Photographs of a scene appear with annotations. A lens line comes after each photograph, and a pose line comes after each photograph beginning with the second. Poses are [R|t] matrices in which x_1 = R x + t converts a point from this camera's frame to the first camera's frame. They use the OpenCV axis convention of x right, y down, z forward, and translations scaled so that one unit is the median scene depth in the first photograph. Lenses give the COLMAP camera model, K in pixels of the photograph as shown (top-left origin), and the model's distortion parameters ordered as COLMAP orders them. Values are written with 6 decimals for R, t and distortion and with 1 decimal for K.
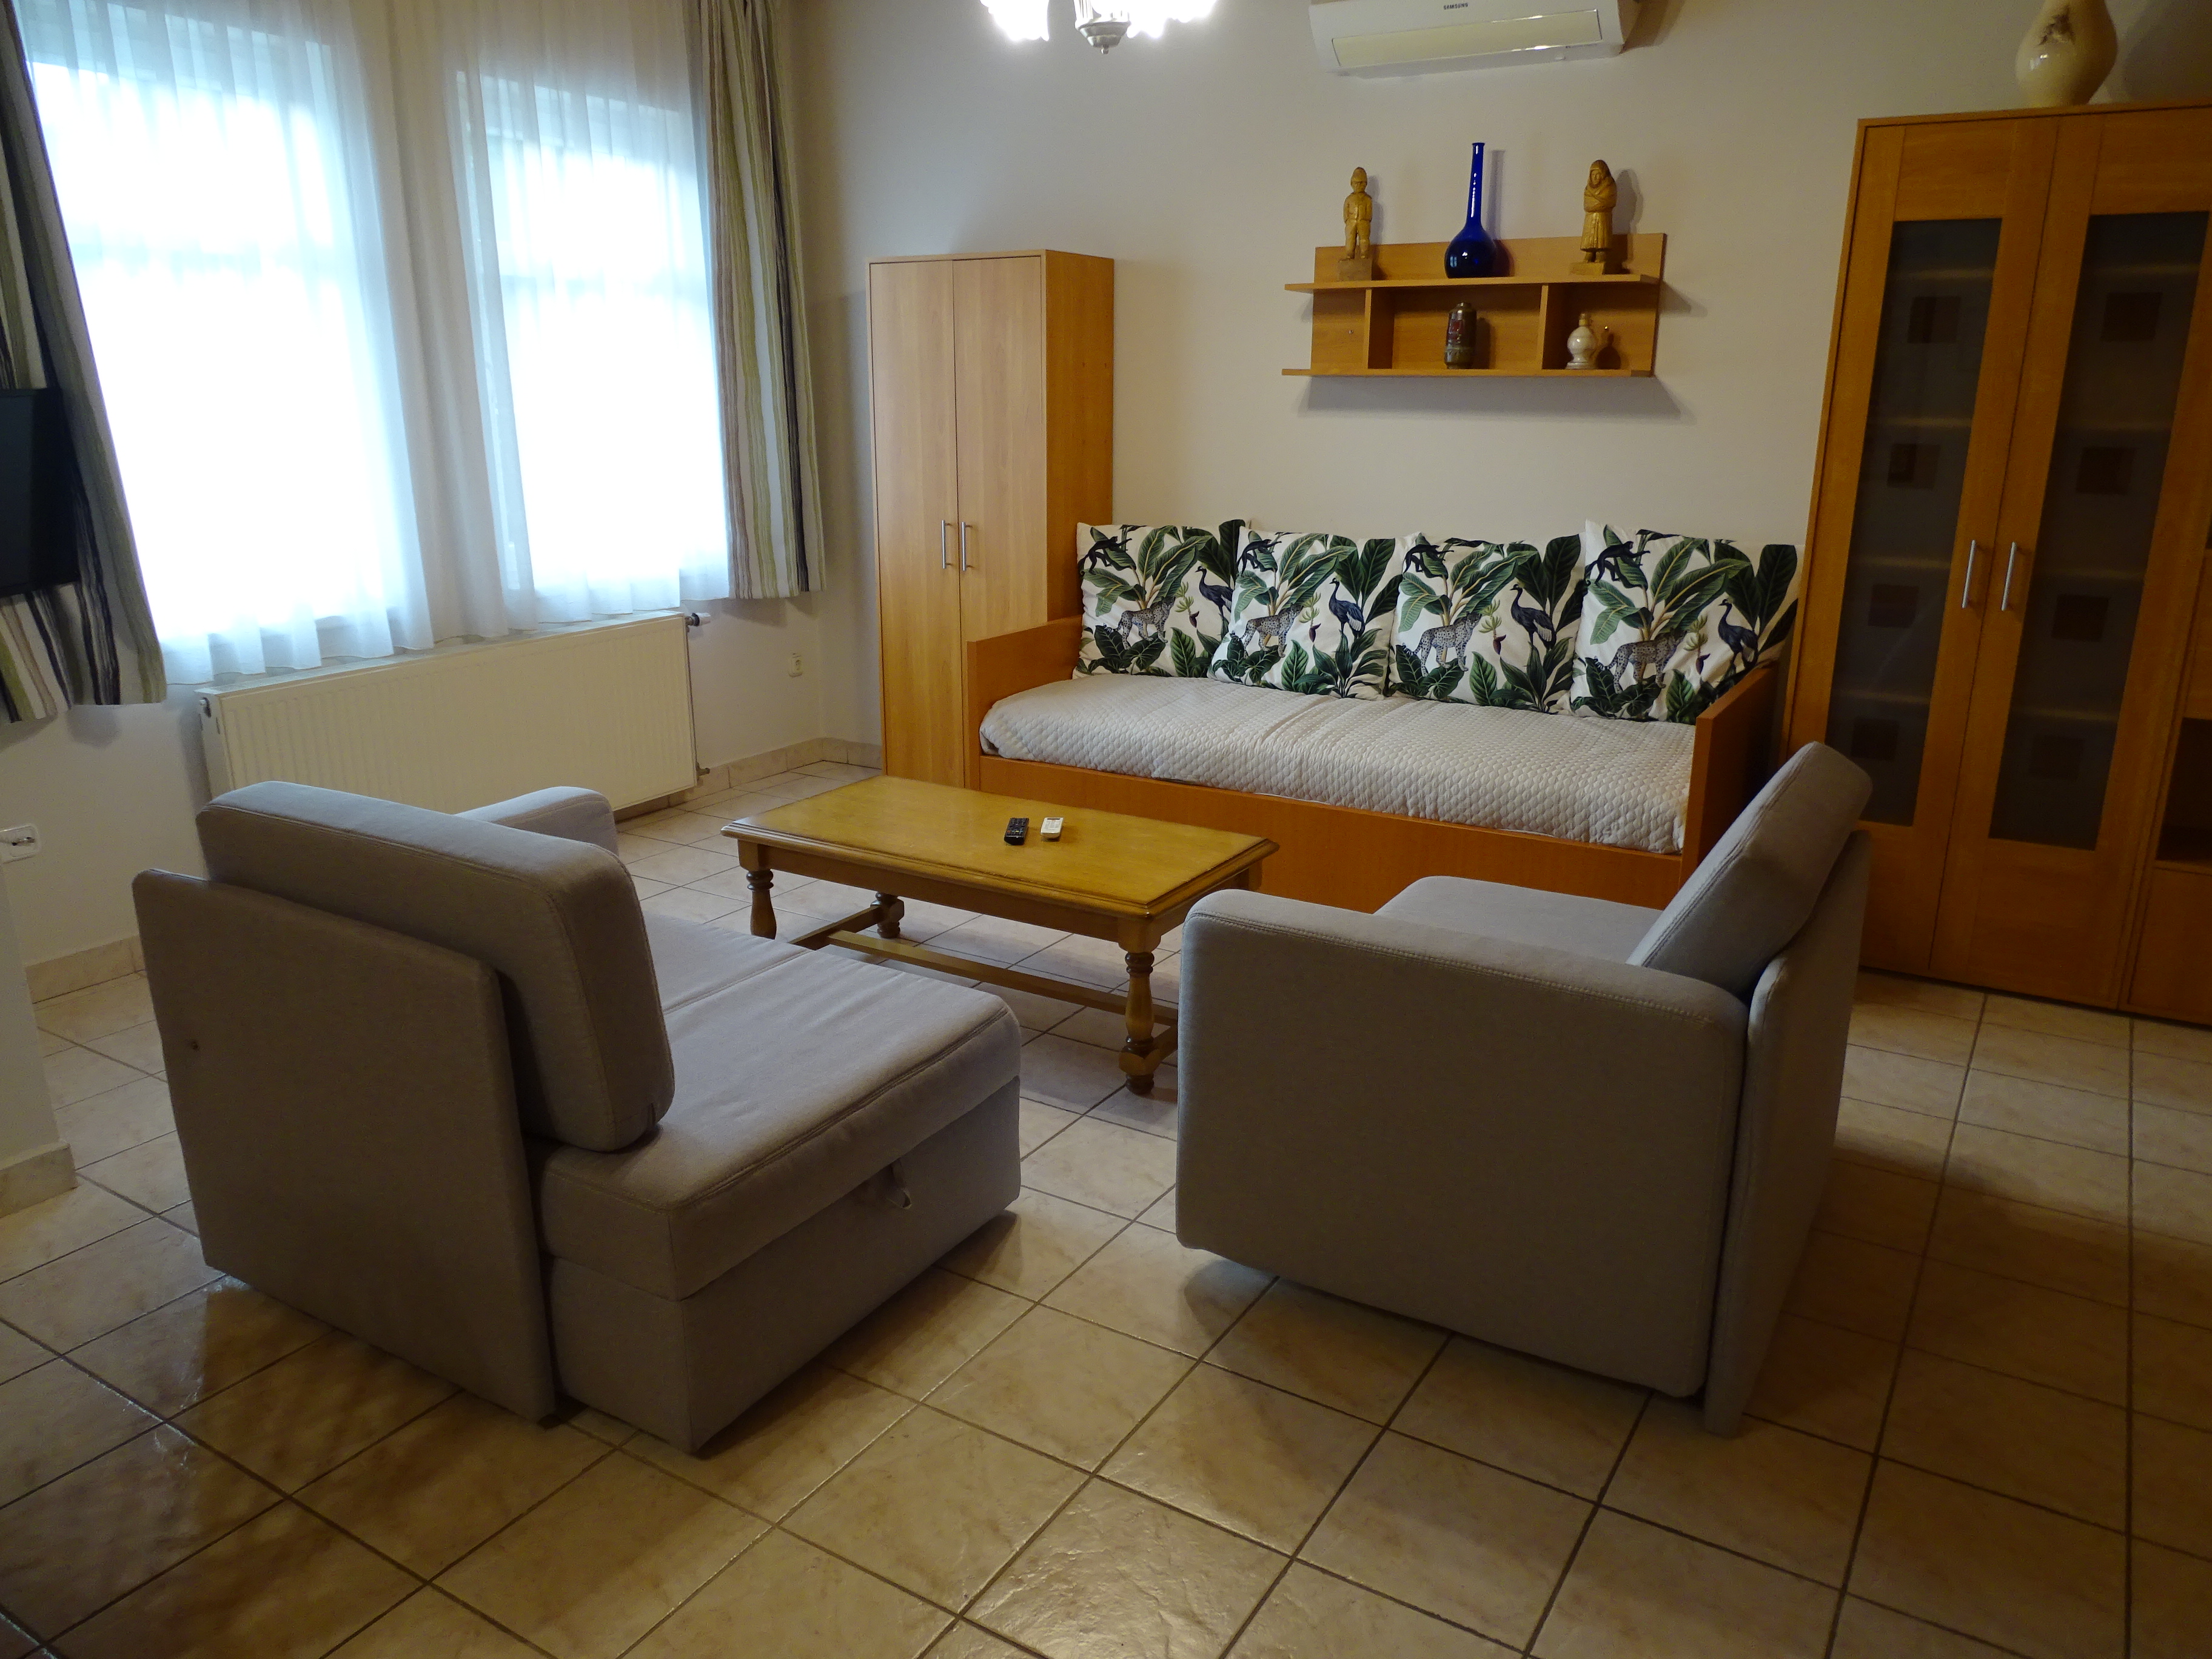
lens RADIAL K [[1563.0, 0, 1099.6], [0, 1563.0, 838.4], [0, 0, 1]] dist [-0.011092, 0.010498]
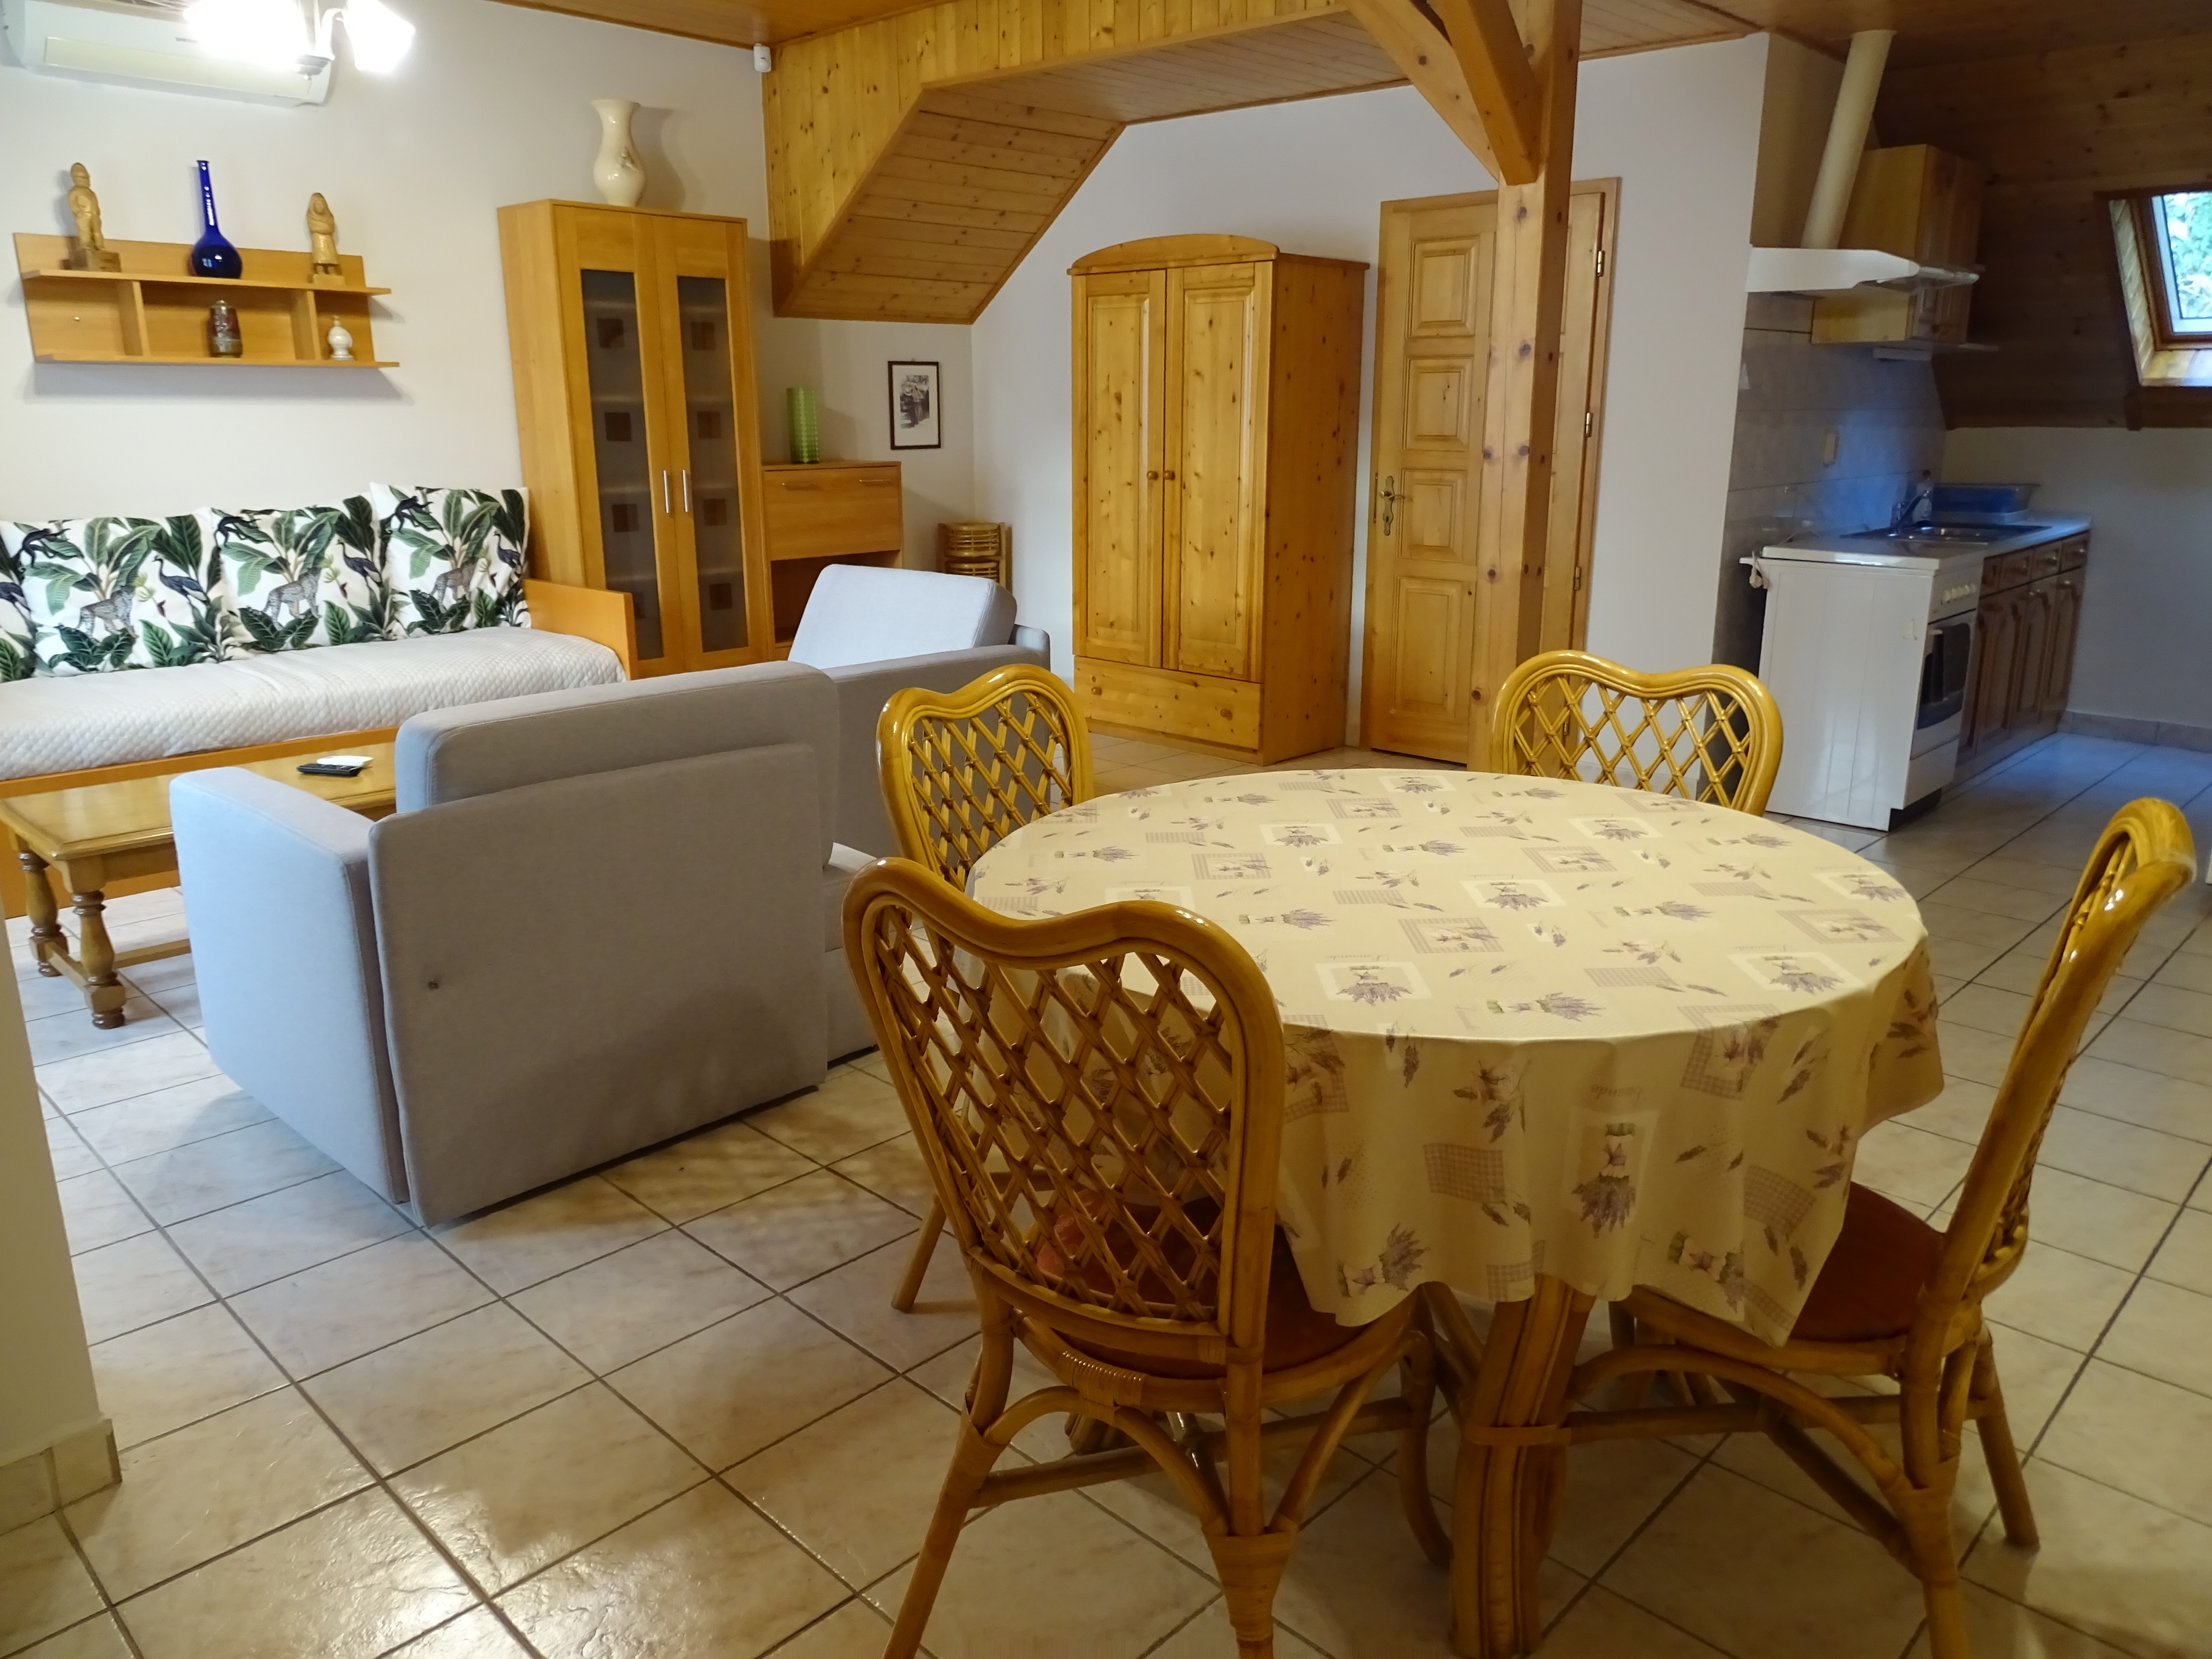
lens RADIAL K [[1563.0, 0, 1113.5], [0, 1563.0, 841.7], [0, 0, 1]] dist [-0.011092, 0.010498]
pose [[0.213989, -0.260617, 0.941429, -0.797801], [0.279576, 0.939777, 0.196612, -0.013928], [-0.935973, 0.221128, 0.273964, 0.168746]]
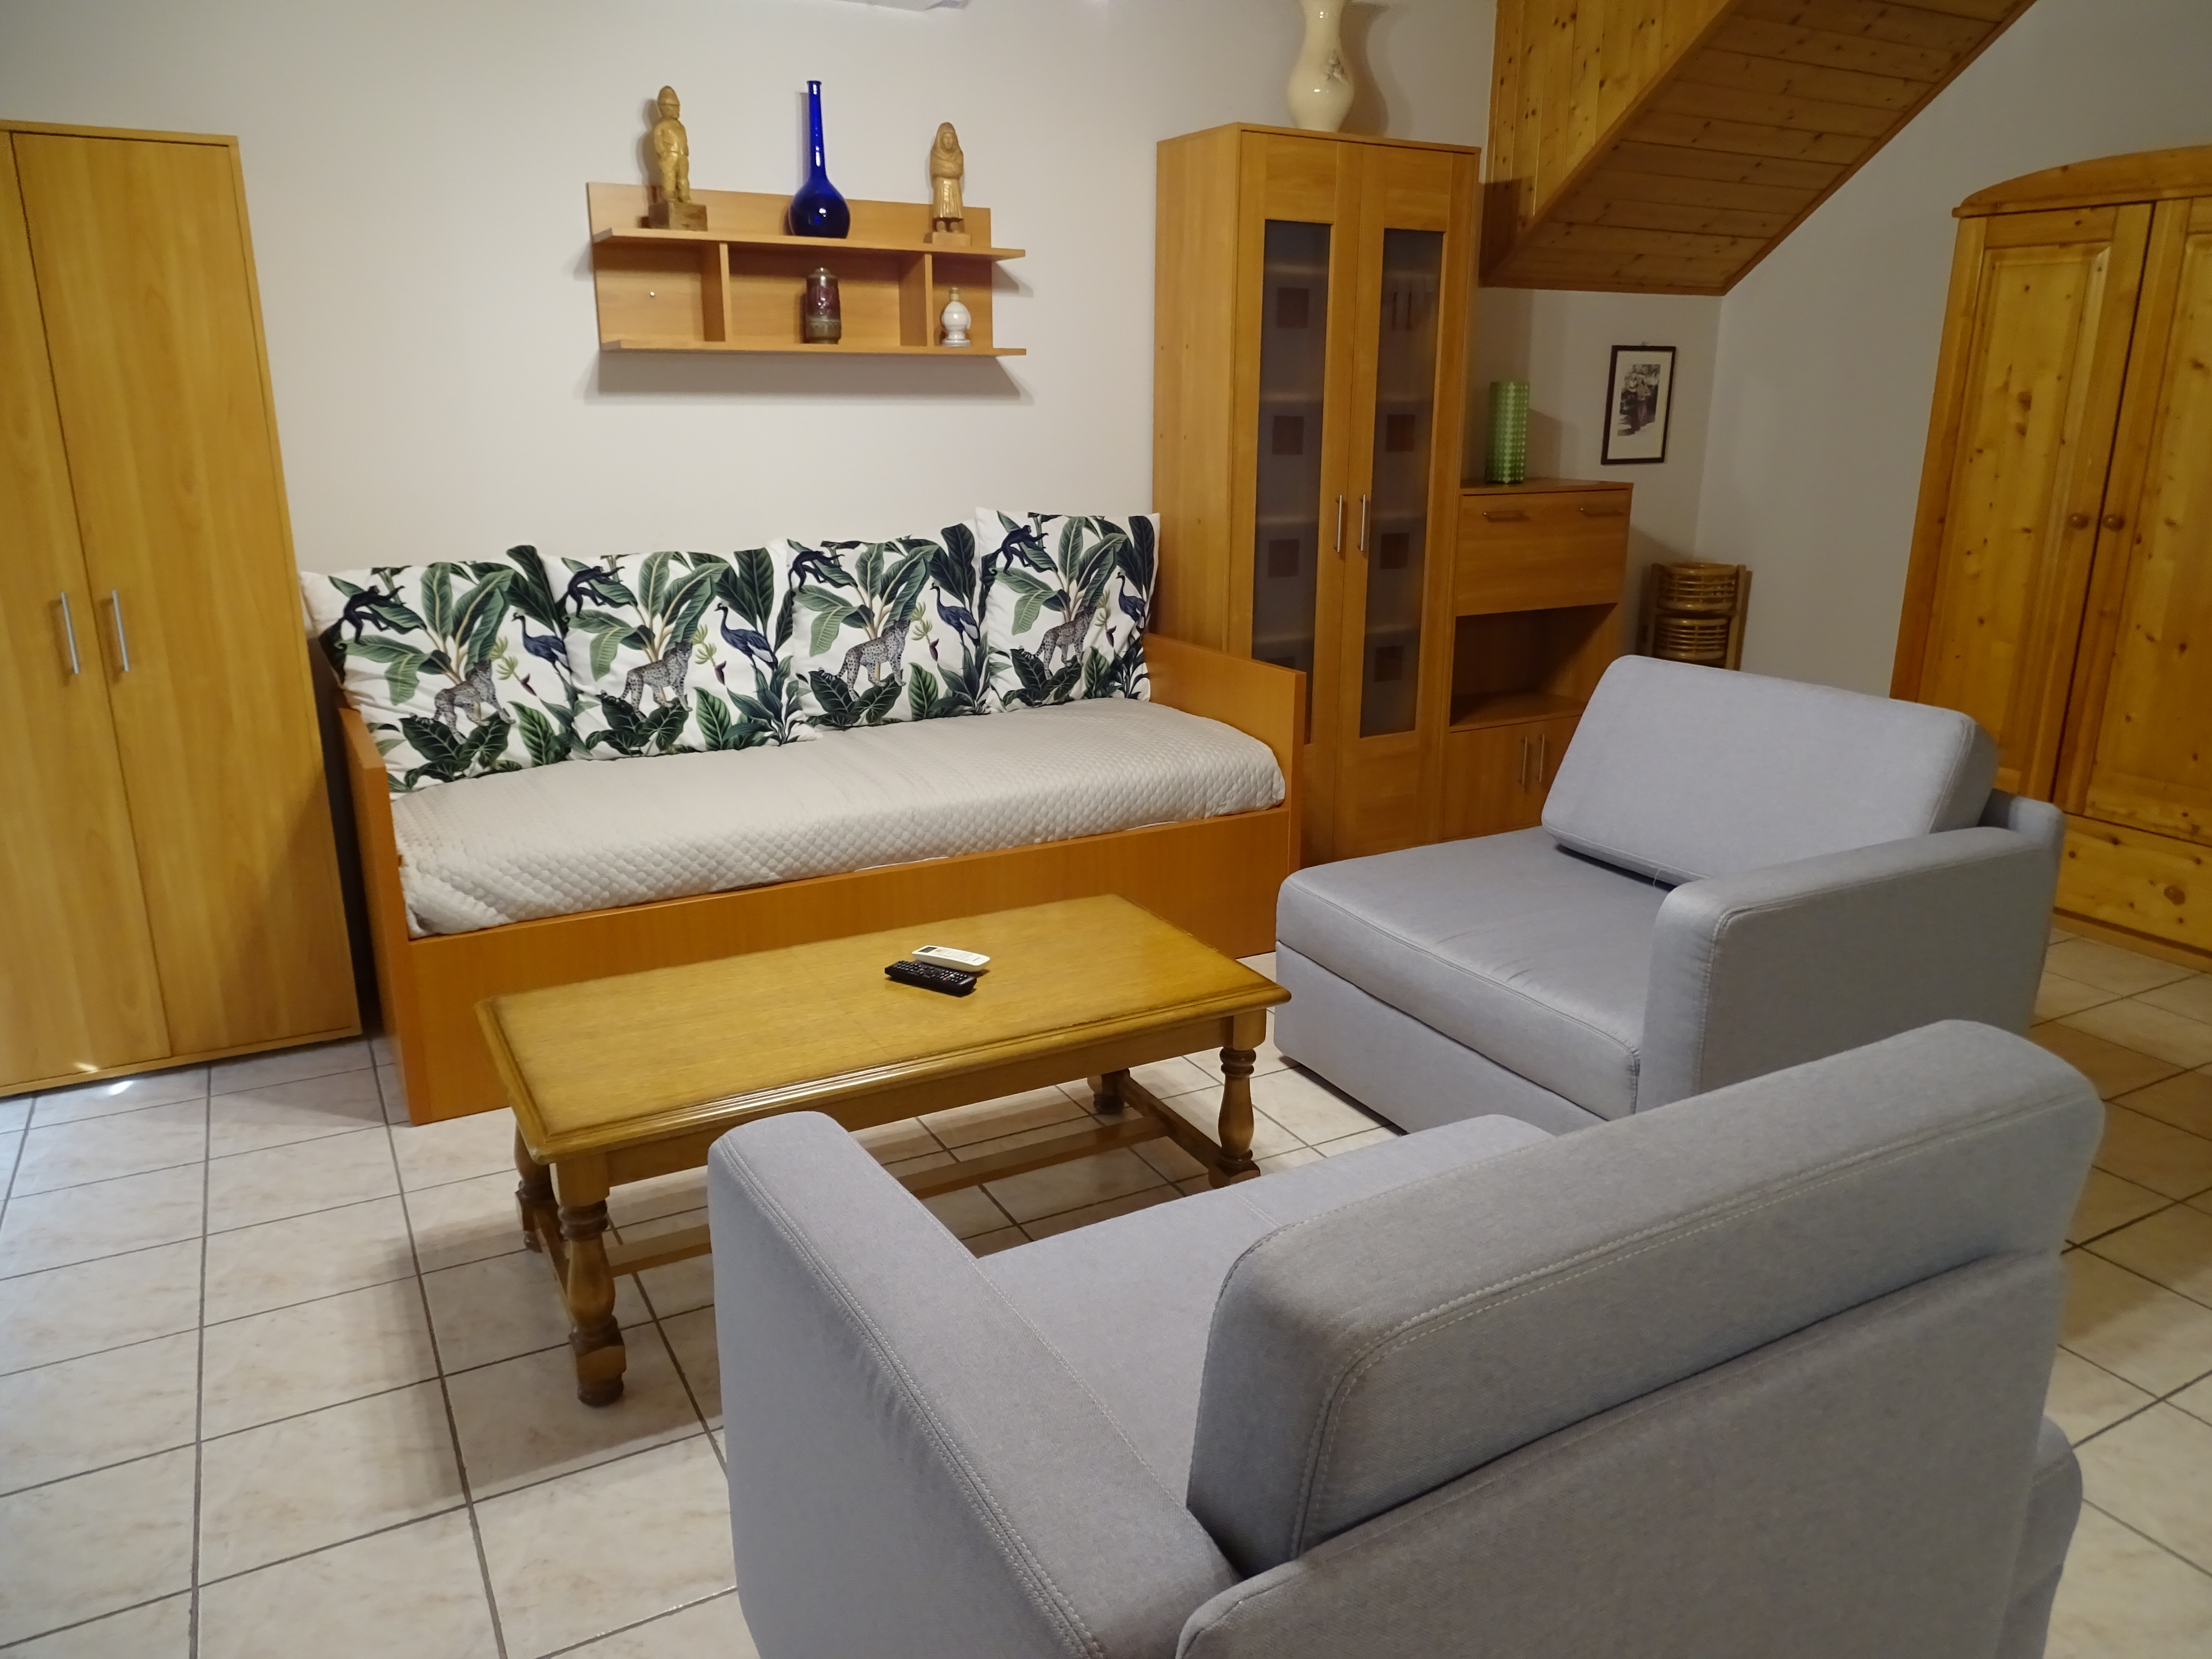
lens RADIAL K [[1563.0, 0, 1125.5], [0, 1563.0, 843.0], [0, 0, 1]] dist [-0.011092, 0.010498]
pose [[0.486922, -0.241180, 0.839487, -0.484209], [0.245744, 0.960125, 0.133301, -0.111641], [-0.838163, 0.141392, 0.526775, 0.450357]]
